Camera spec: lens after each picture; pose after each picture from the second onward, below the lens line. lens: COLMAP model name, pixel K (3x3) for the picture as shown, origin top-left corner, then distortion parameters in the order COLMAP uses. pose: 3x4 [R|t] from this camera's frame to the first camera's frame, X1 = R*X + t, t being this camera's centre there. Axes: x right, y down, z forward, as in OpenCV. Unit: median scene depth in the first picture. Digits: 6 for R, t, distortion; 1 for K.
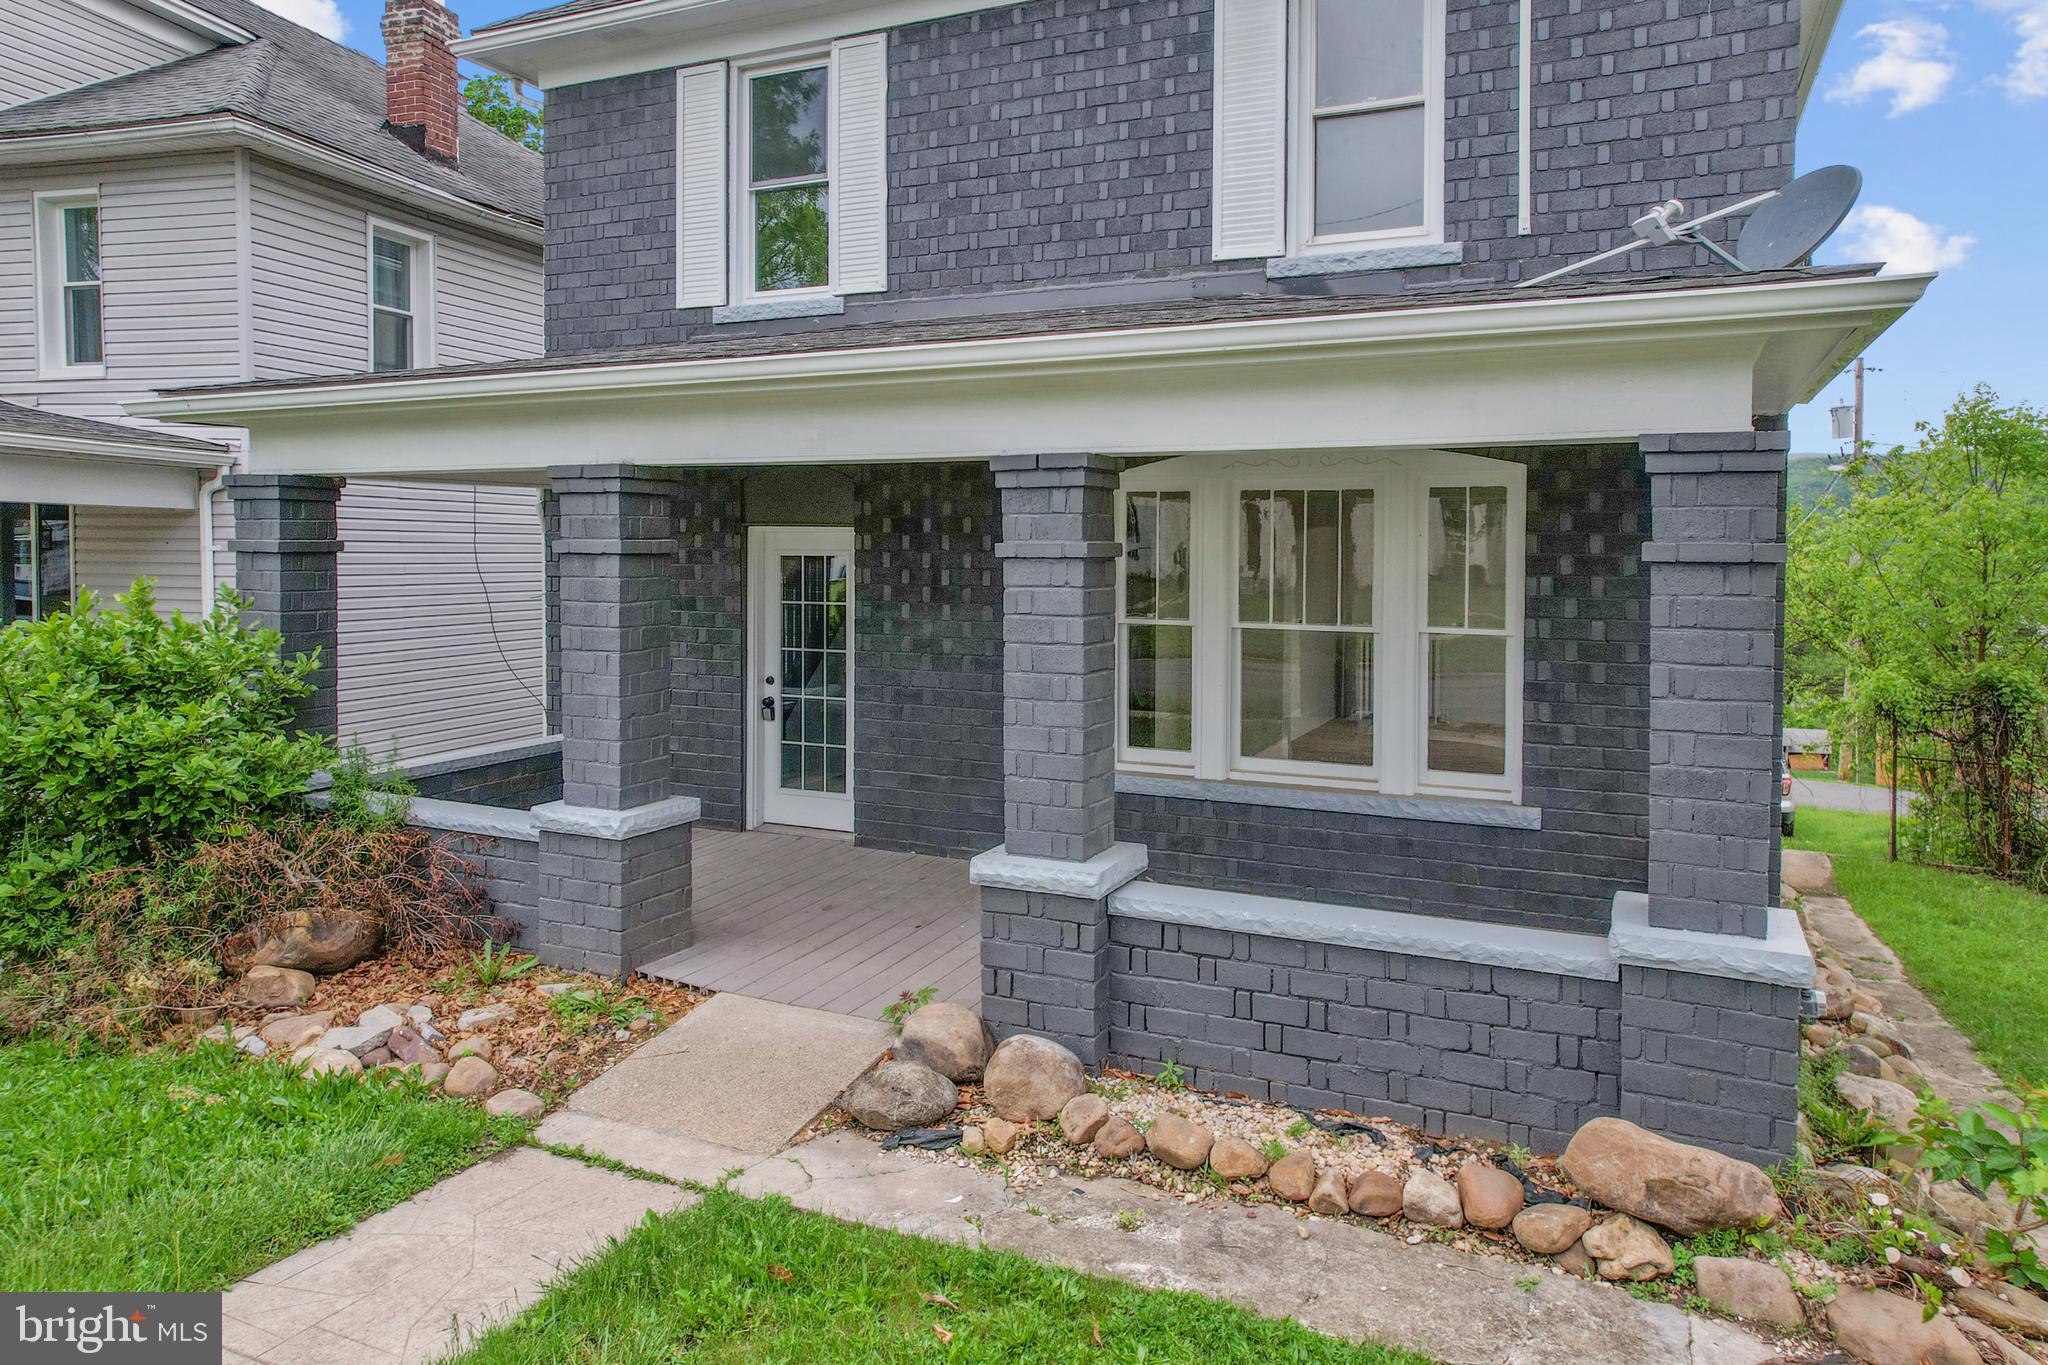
lens RADIAL K [[1347.1, 0, 1028.1], [0, 1347.1, 570.2], [0, 0, 1]] dist [-0.010343, 0.035651]
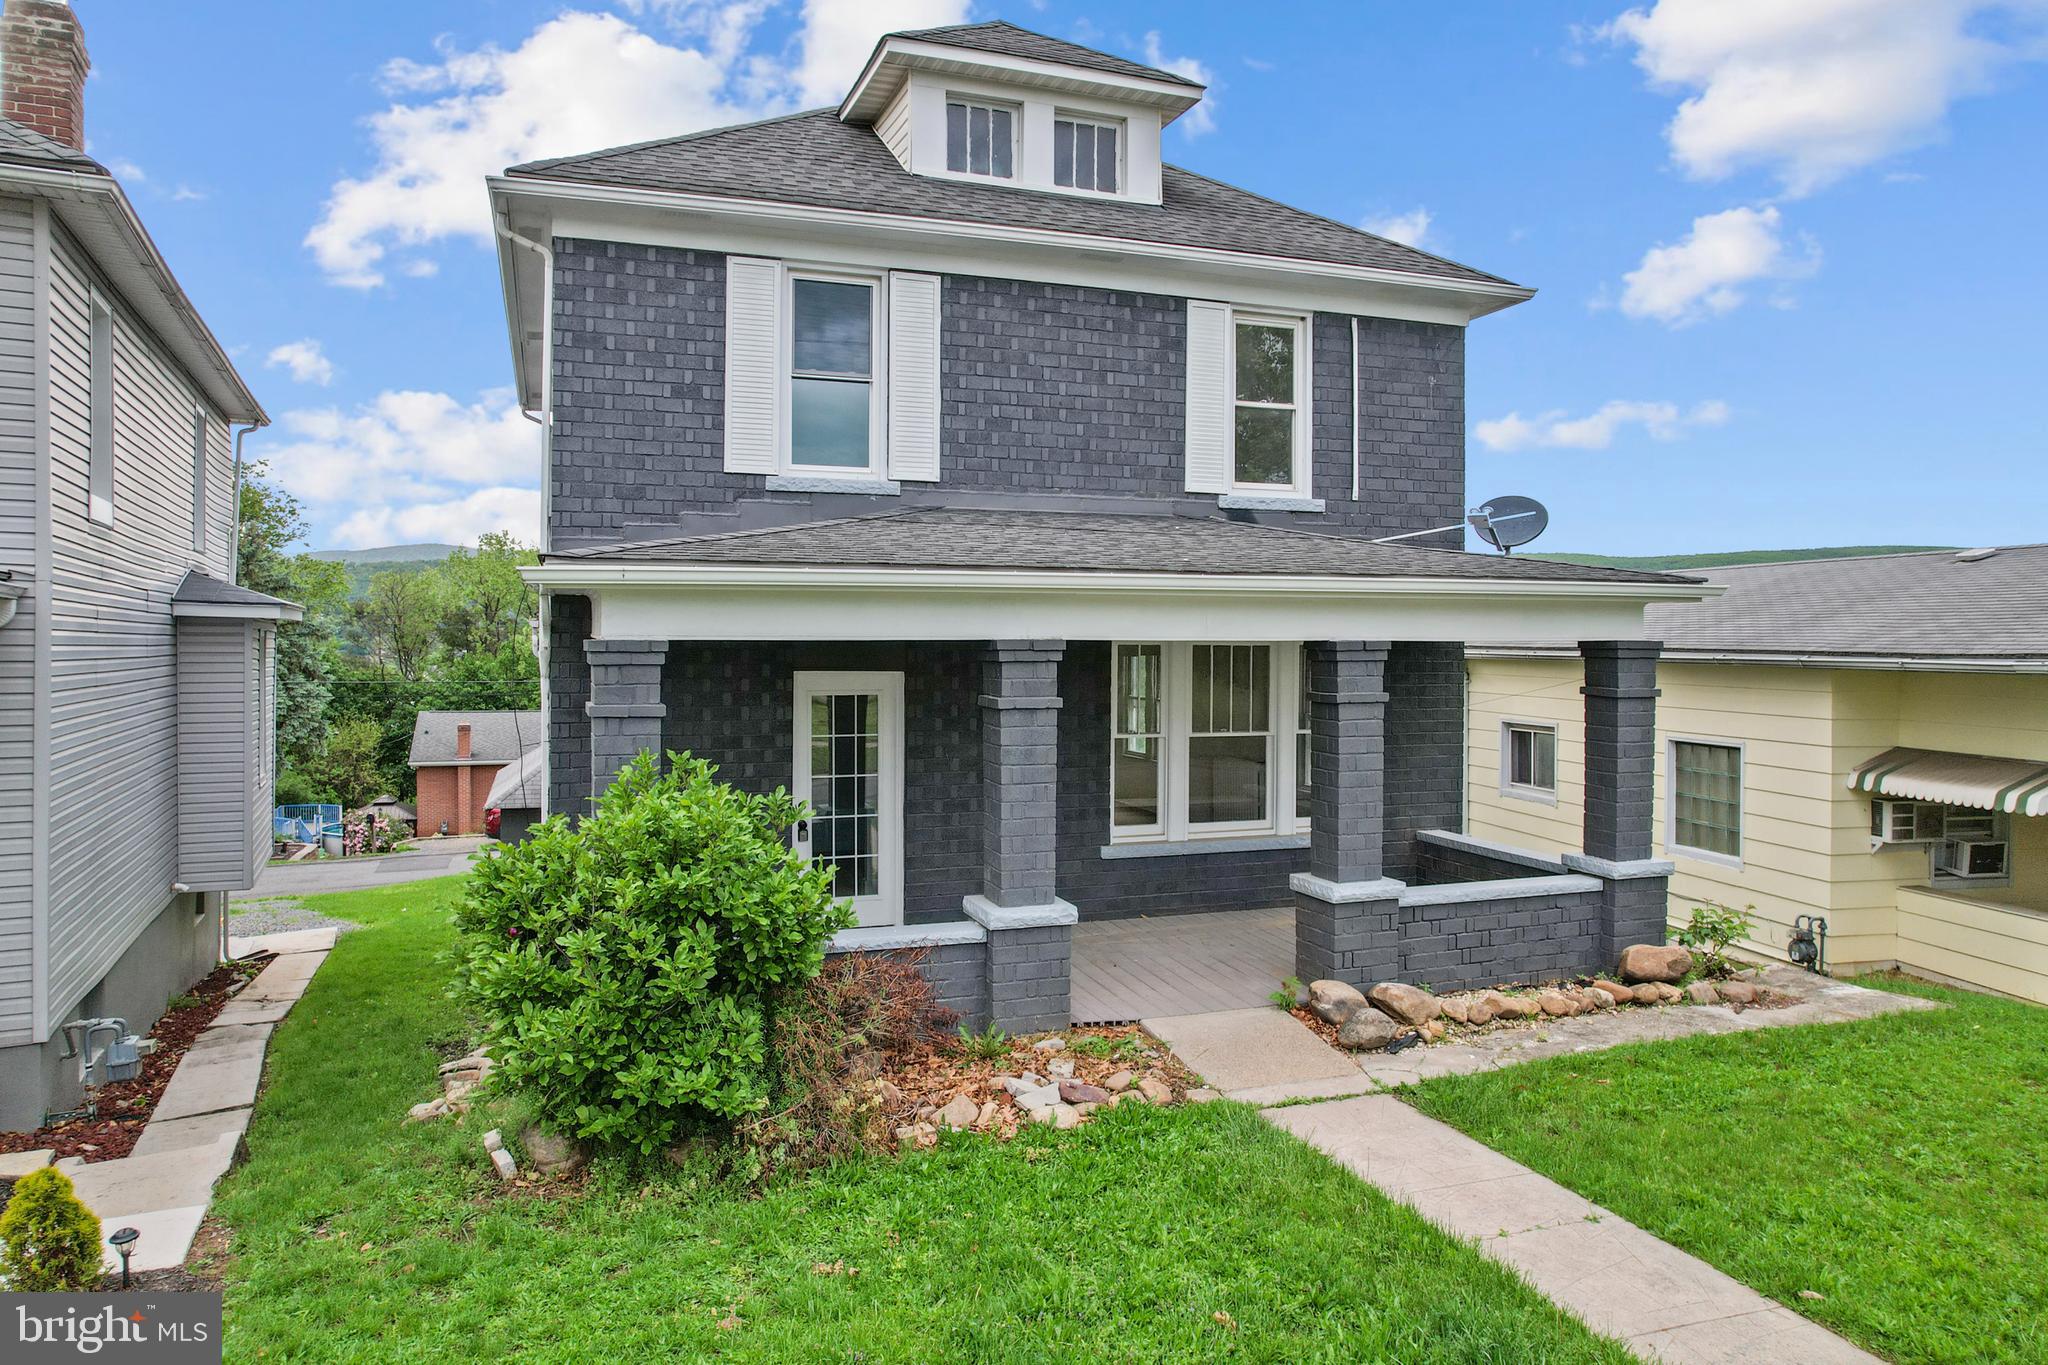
lens RADIAL K [[1328.9, 0, 1027.3], [0, 1328.9, 647.8], [0, 0, 1]] dist [-0.076064, 0.072662]
pose [[0.710692, -0.008498, 0.703452, -1.062261], [0.014135, 0.999898, -0.002202, -0.059076], [-0.703362, 0.011508, 0.710739, 0.087942]]
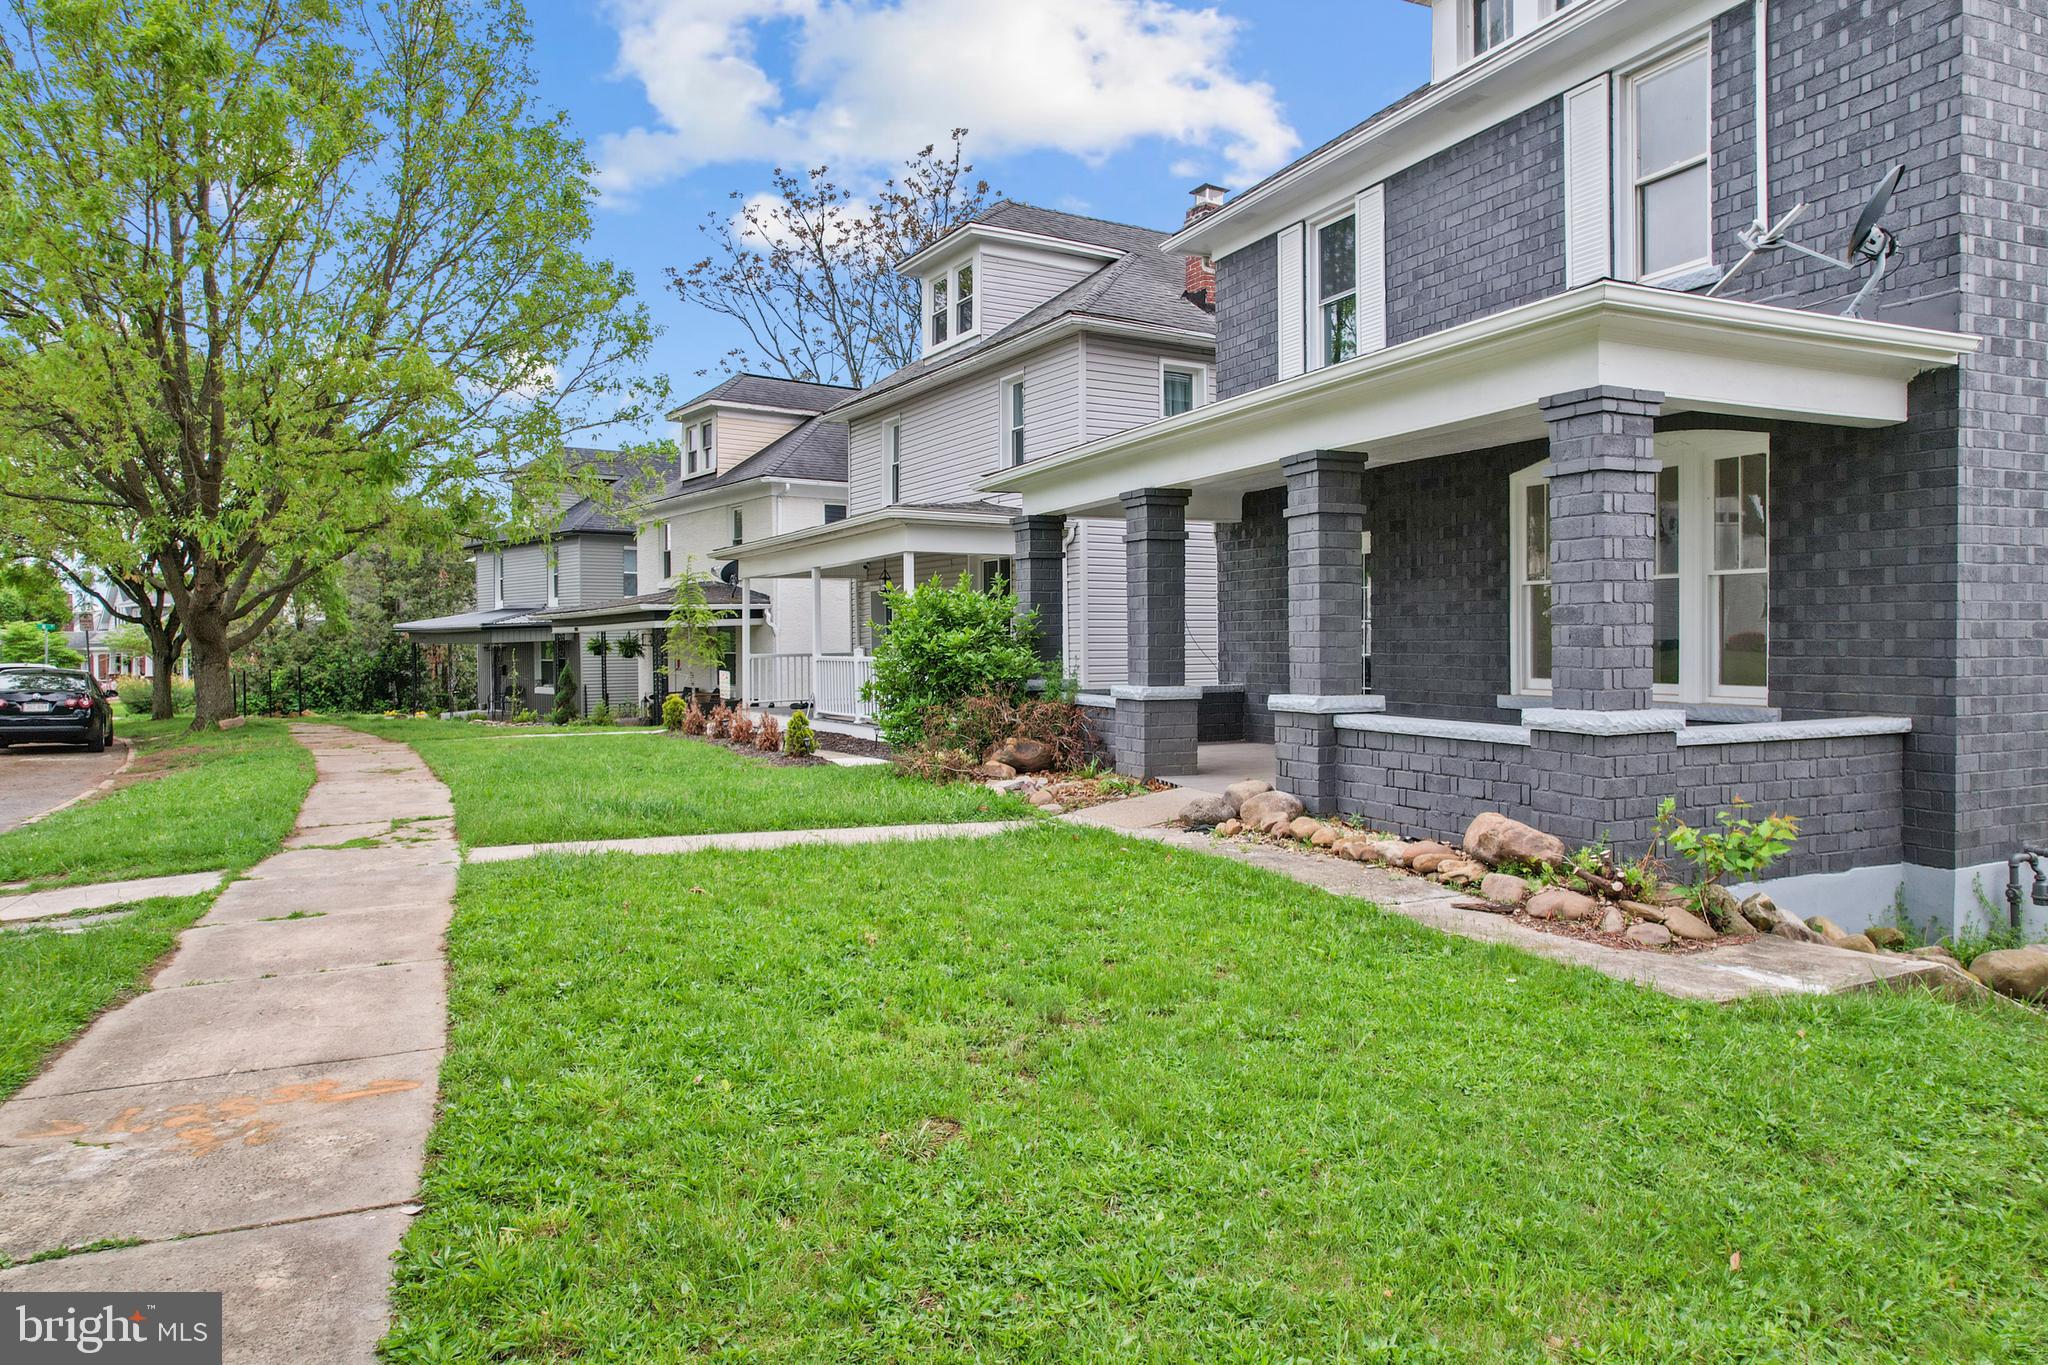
lens RADIAL K [[1333.6, 0, 1029.0], [0, 1333.6, 667.3], [0, 0, 1]] dist [-0.084083, 0.075168]
pose [[0.751718, 0.002806, -0.659479, 0.620609], [-0.001887, 0.999996, 0.002104, 0.130146], [0.659482, -0.000337, 0.751720, -0.344659]]
